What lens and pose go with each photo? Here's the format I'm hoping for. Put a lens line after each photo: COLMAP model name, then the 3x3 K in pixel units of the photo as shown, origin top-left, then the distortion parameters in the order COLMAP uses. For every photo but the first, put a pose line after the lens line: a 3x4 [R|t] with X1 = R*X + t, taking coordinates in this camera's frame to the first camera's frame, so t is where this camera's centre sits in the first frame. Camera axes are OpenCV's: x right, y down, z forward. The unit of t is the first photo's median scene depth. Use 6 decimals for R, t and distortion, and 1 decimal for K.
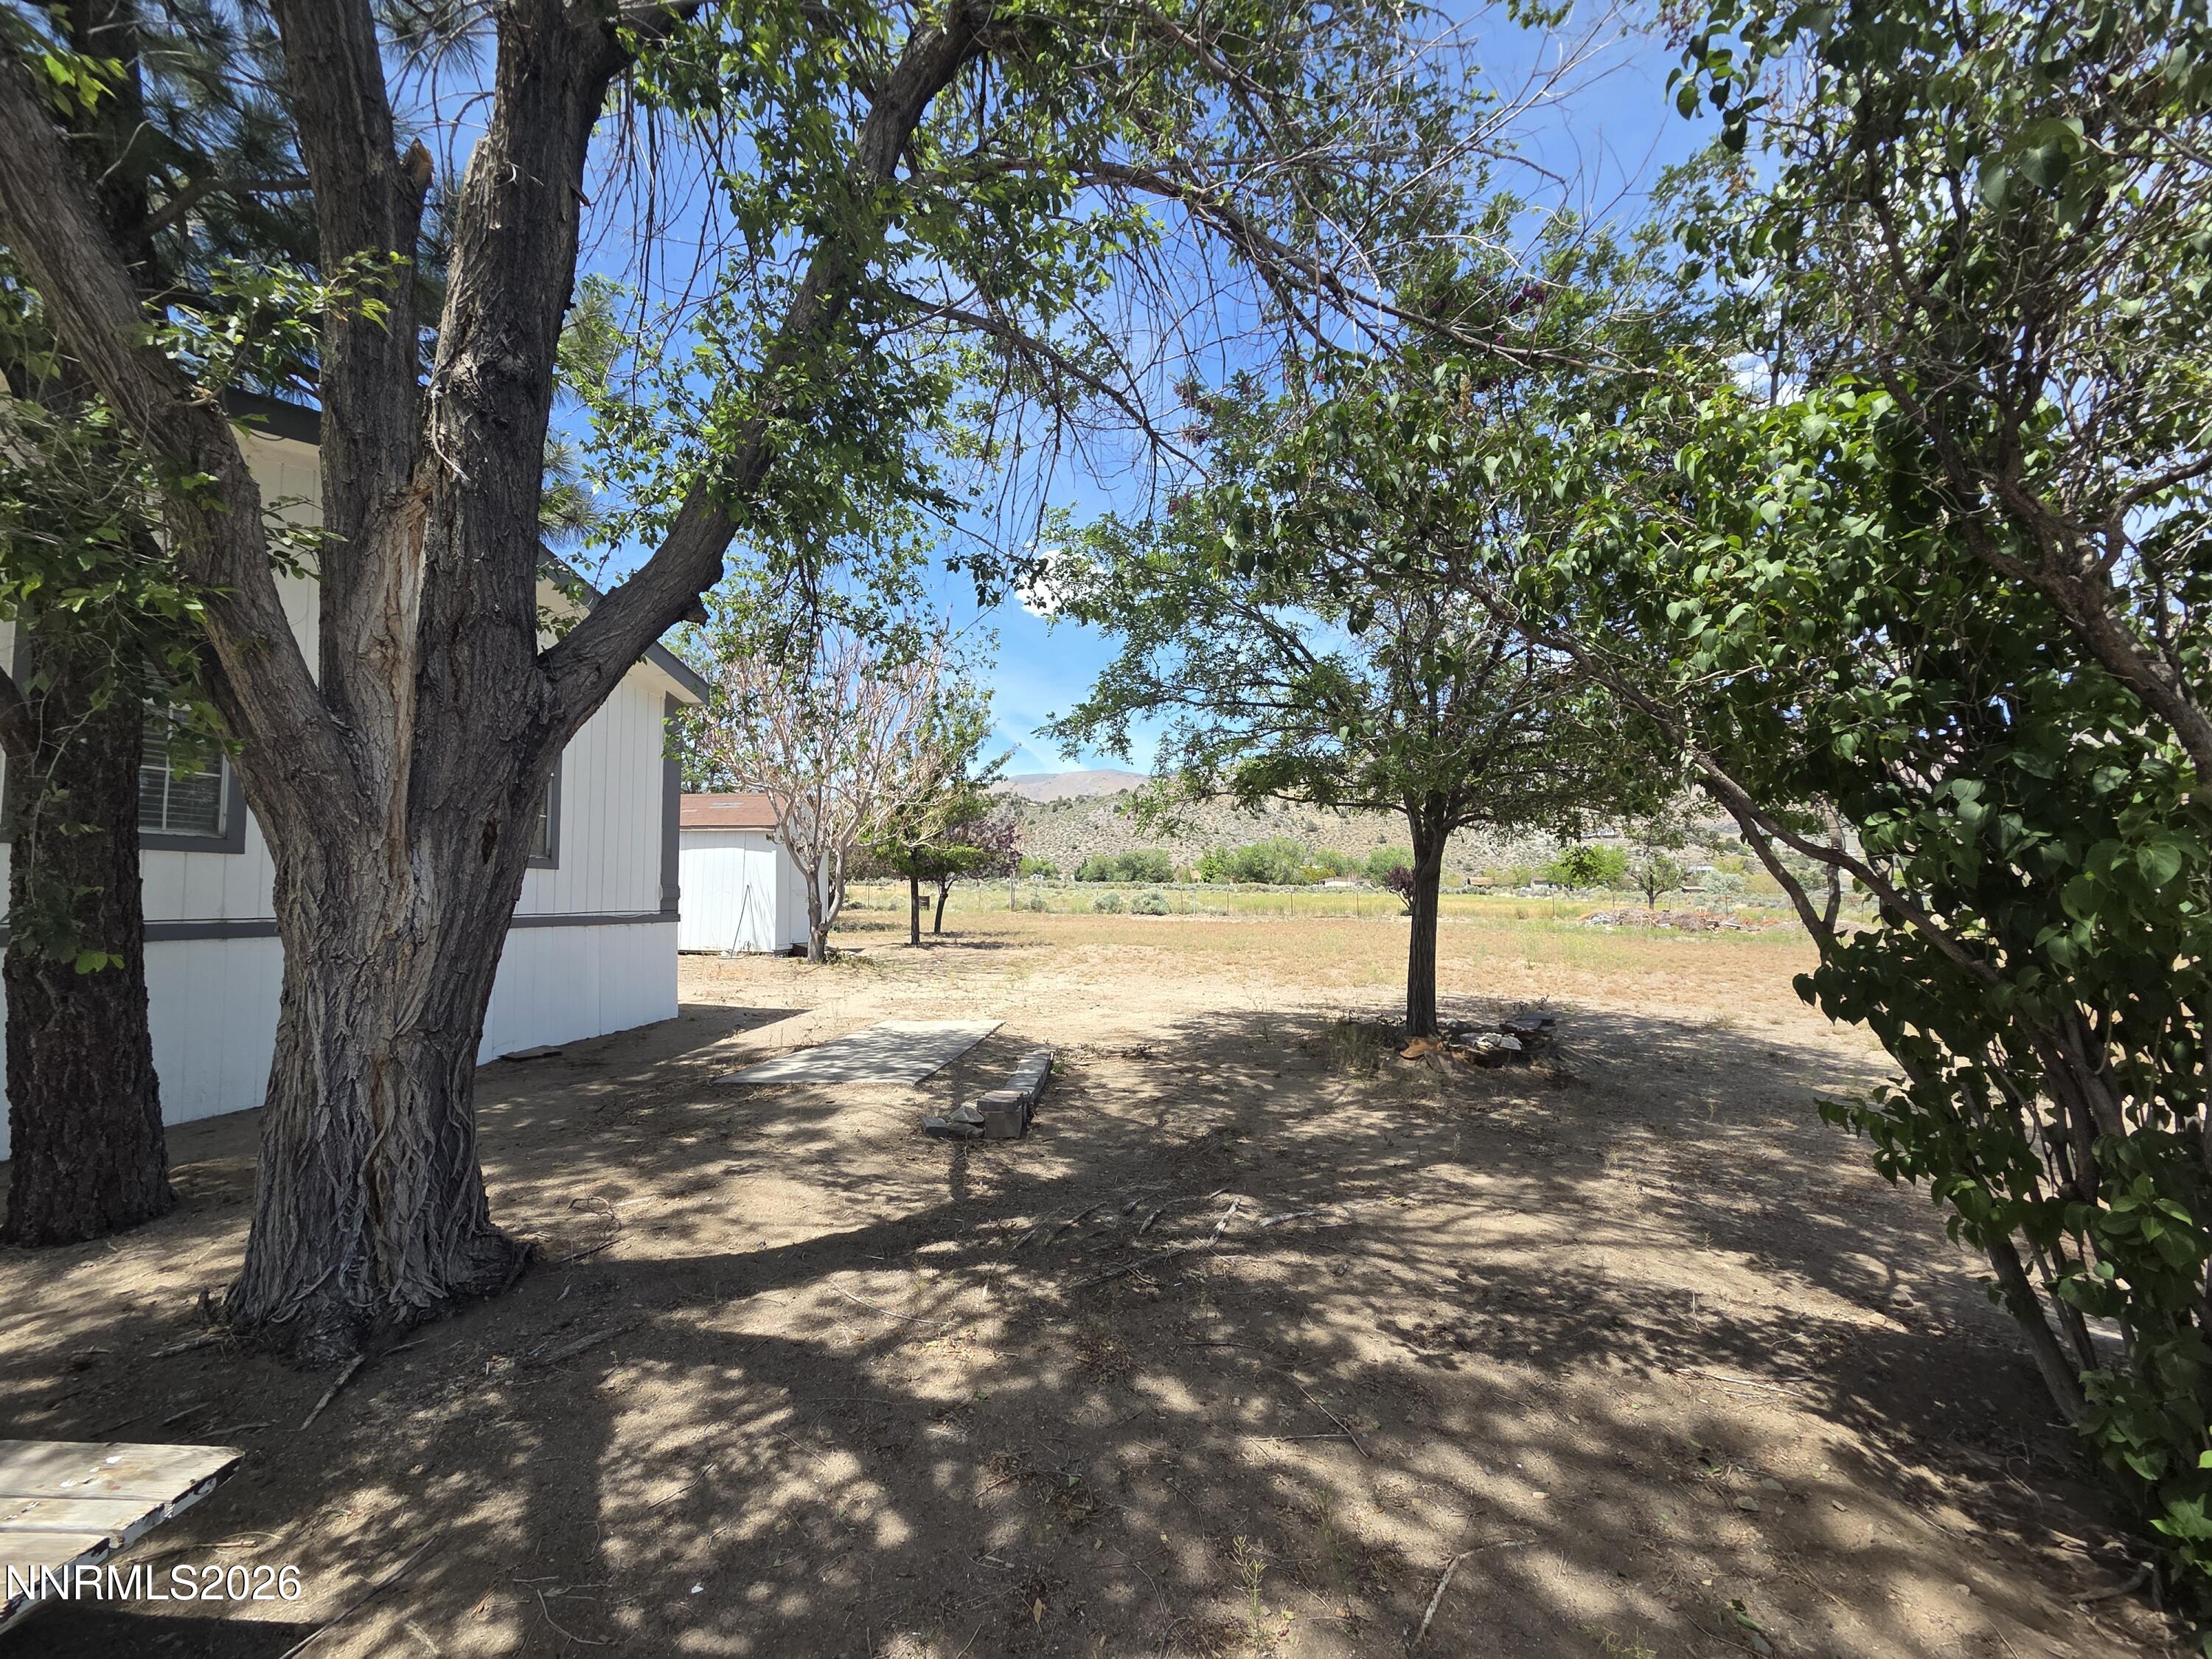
lens RADIAL K [[909.8, 0, 1061.4], [0, 909.8, 833.0], [0, 0, 1]] dist [0.002126, -0.000938]
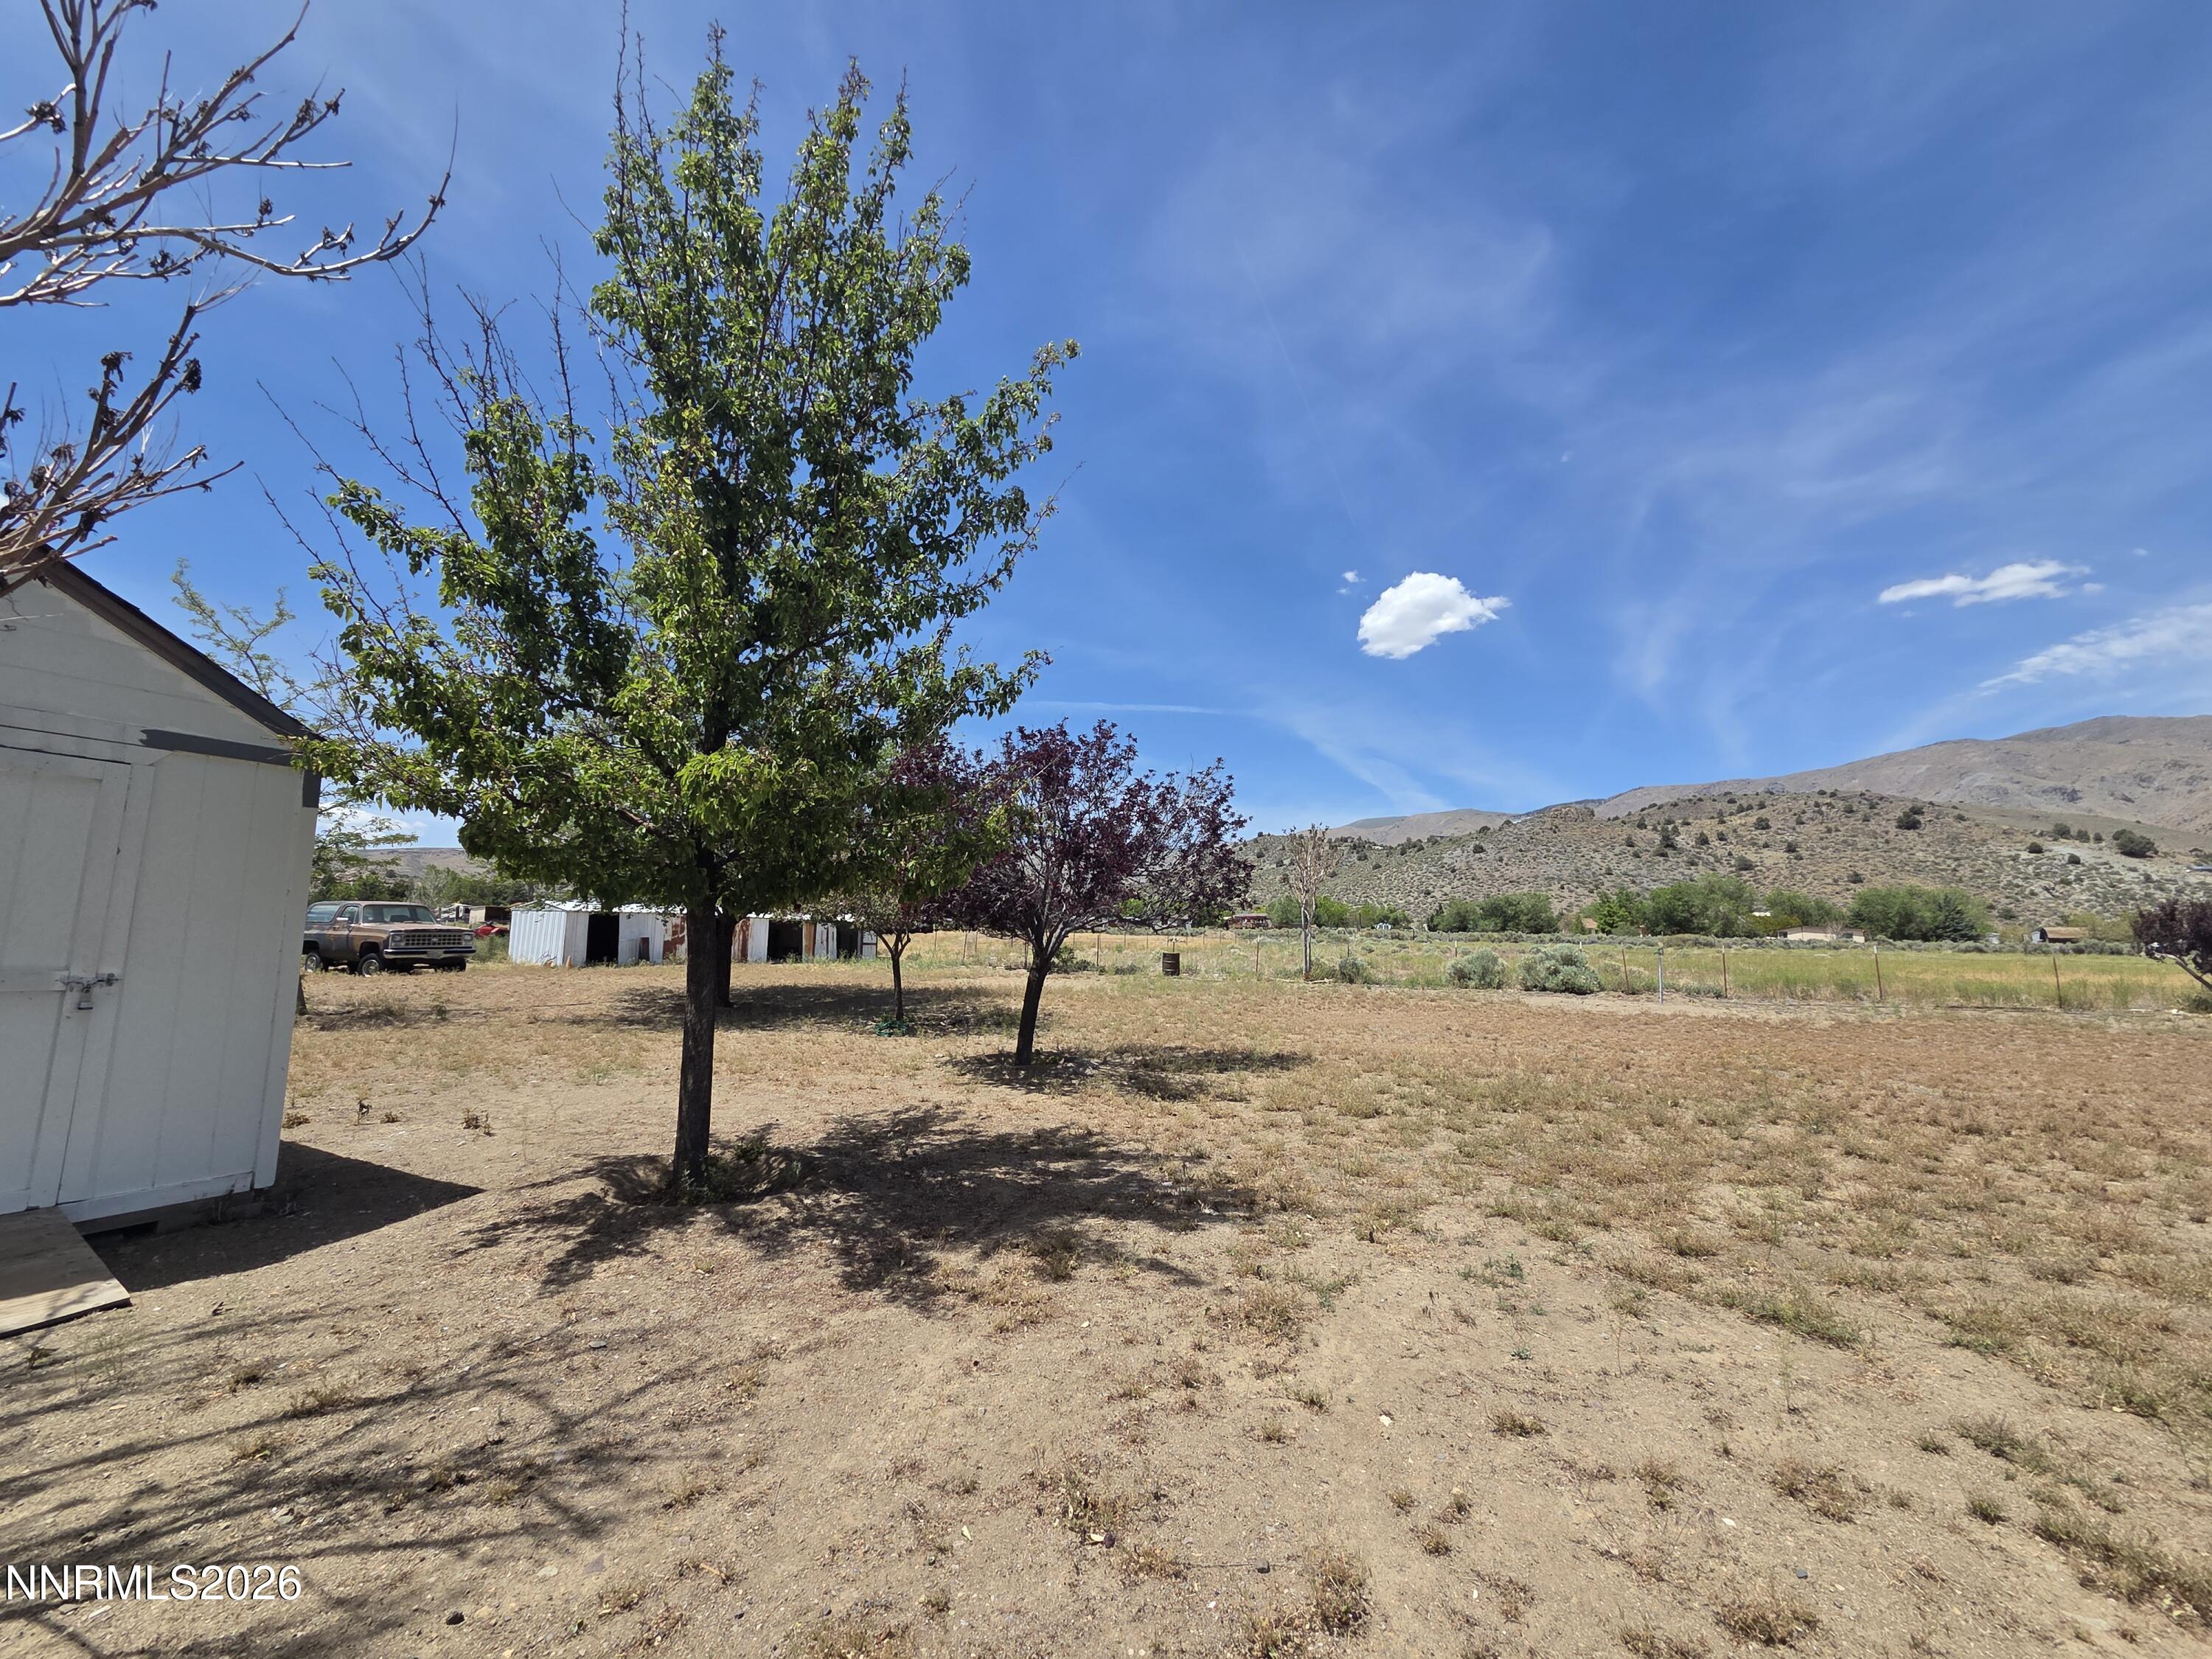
lens RADIAL K [[892.5, 0, 1077.7], [0, 892.5, 824.5], [0, 0, 1]] dist [-0.003051, -0.000651]
pose [[0.935841, -0.037277, -0.350445, 0.017783], [0.014442, 0.997611, -0.067550, 0.022077], [0.352126, 0.058155, 0.934144, 0.415779]]
